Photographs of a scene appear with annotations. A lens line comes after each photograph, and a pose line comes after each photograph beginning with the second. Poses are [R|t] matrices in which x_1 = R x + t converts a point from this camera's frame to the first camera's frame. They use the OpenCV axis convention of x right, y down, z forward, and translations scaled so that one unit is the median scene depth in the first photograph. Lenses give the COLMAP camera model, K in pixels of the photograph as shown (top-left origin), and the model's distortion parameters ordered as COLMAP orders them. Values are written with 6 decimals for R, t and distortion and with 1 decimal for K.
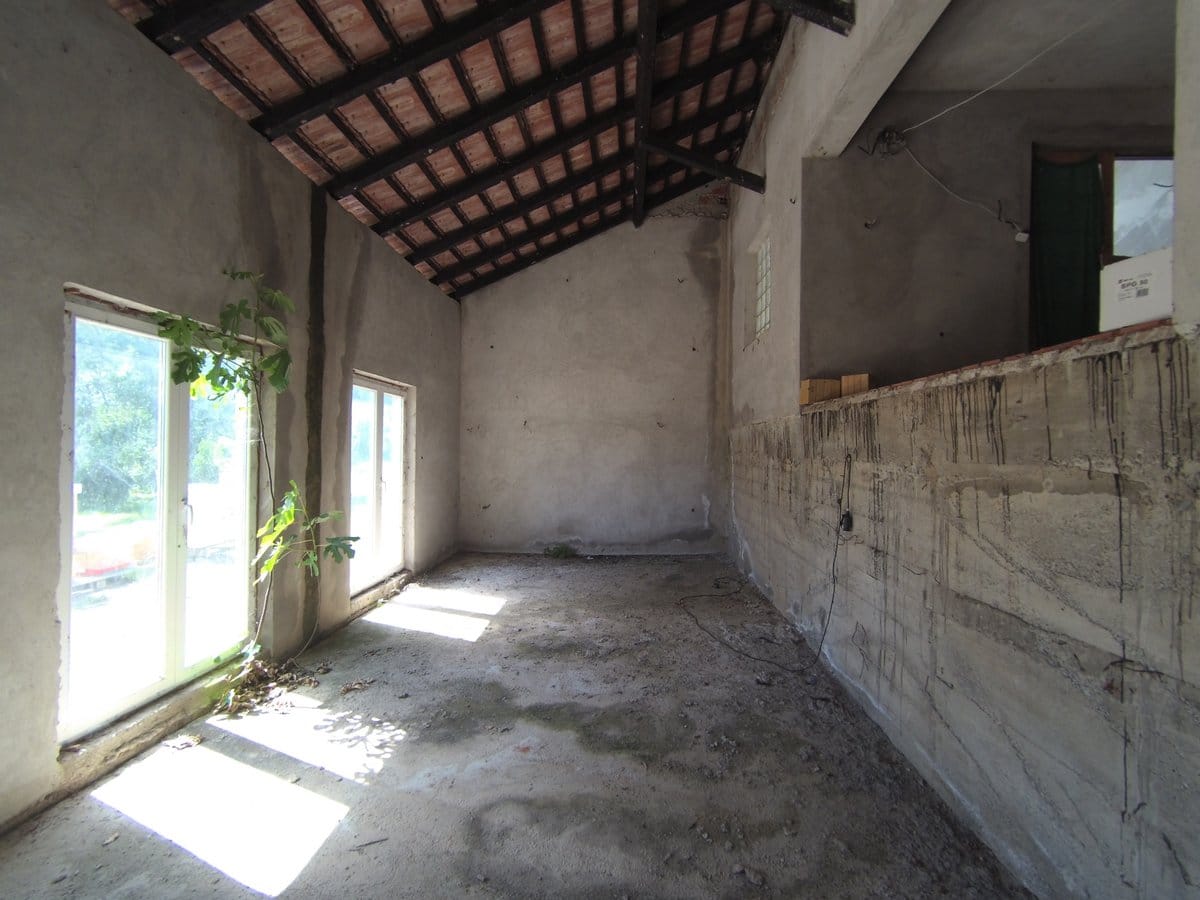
lens RADIAL K [[514.6, 0, 599.1], [0, 514.6, 448.2], [0, 0, 1]] dist [-0.001407, -0.000066]
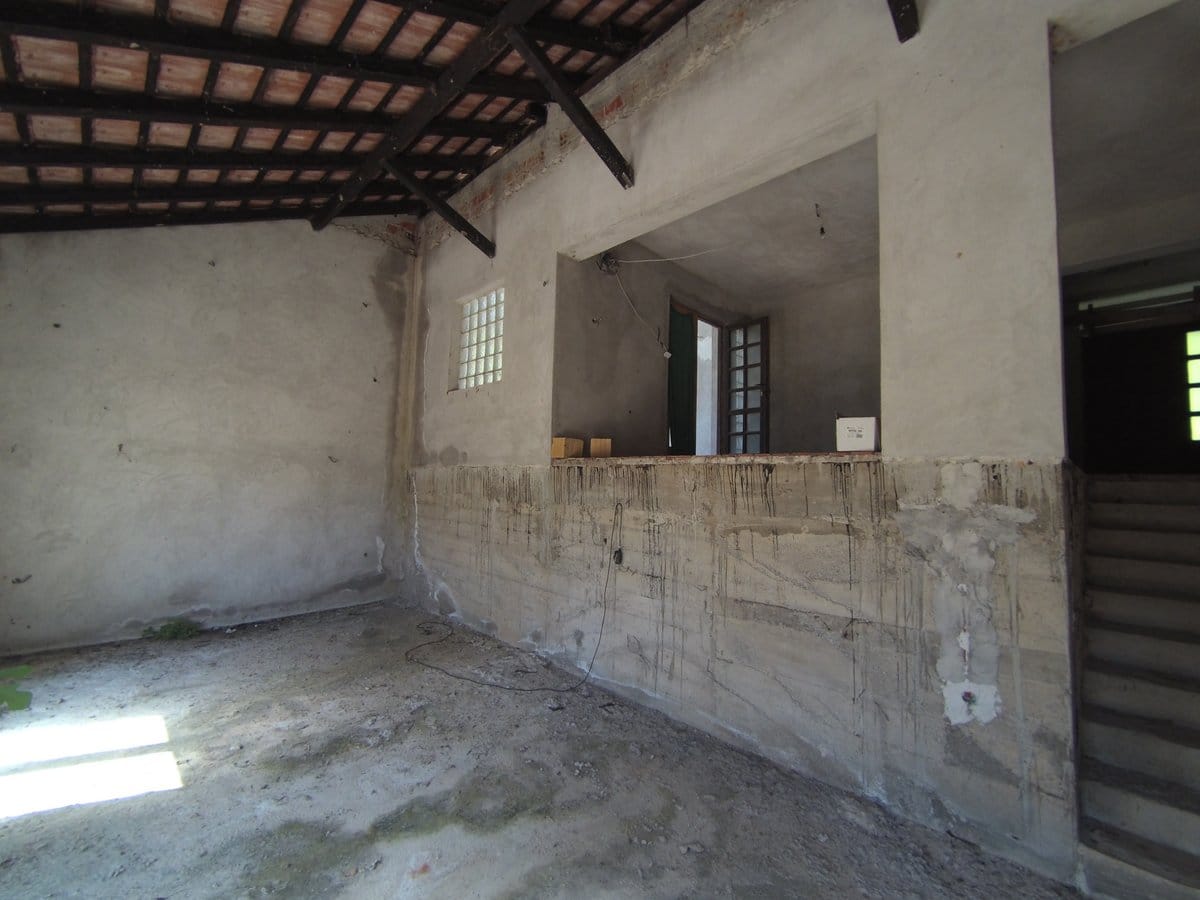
lens RADIAL K [[514.6, 0, 598.5], [0, 514.6, 447.2], [0, 0, 1]] dist [-0.001407, -0.000066]
pose [[0.669482, 0.061993, 0.740237, -0.454868], [-0.021810, 0.997722, -0.063832, -0.040220], [-0.742508, 0.026590, 0.669309, 0.153525]]
